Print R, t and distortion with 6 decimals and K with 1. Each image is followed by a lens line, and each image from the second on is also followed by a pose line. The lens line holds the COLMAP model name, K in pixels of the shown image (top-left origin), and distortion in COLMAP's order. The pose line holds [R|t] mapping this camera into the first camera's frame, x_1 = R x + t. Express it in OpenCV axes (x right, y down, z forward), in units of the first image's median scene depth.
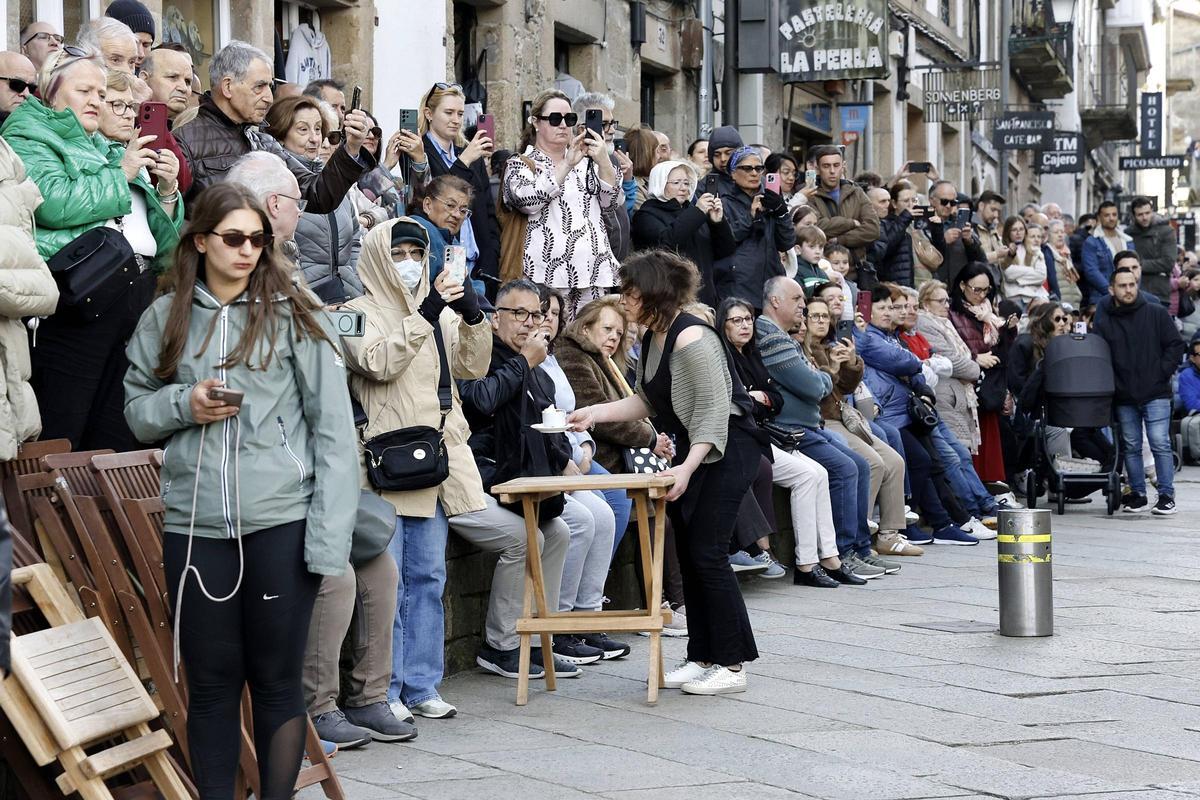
lens RADIAL K [[2676.0, 0, 600.0], [0, 2676.0, 400.0], [0, 0, 1]] dist [0.395651, 0.249514]
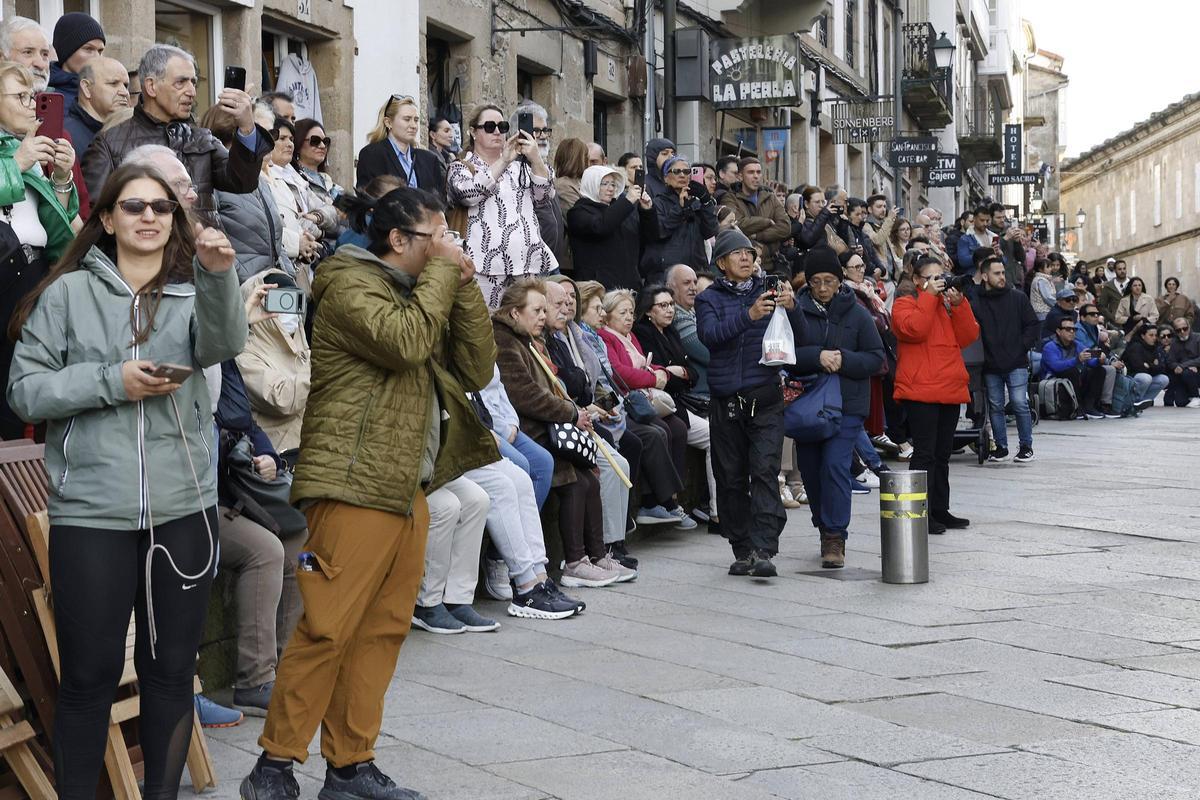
lens RADIAL K [[2605.3, 0, 534.4], [0, 2605.3, 403.2], [0, 0, 1]] dist [0.314234, 0.152669]
pose [[0.999780, -0.006582, 0.019920, -0.038753], [0.006431, 0.999950, 0.007606, 0.006093], [-0.019969, -0.007476, 0.999773, -0.189178]]
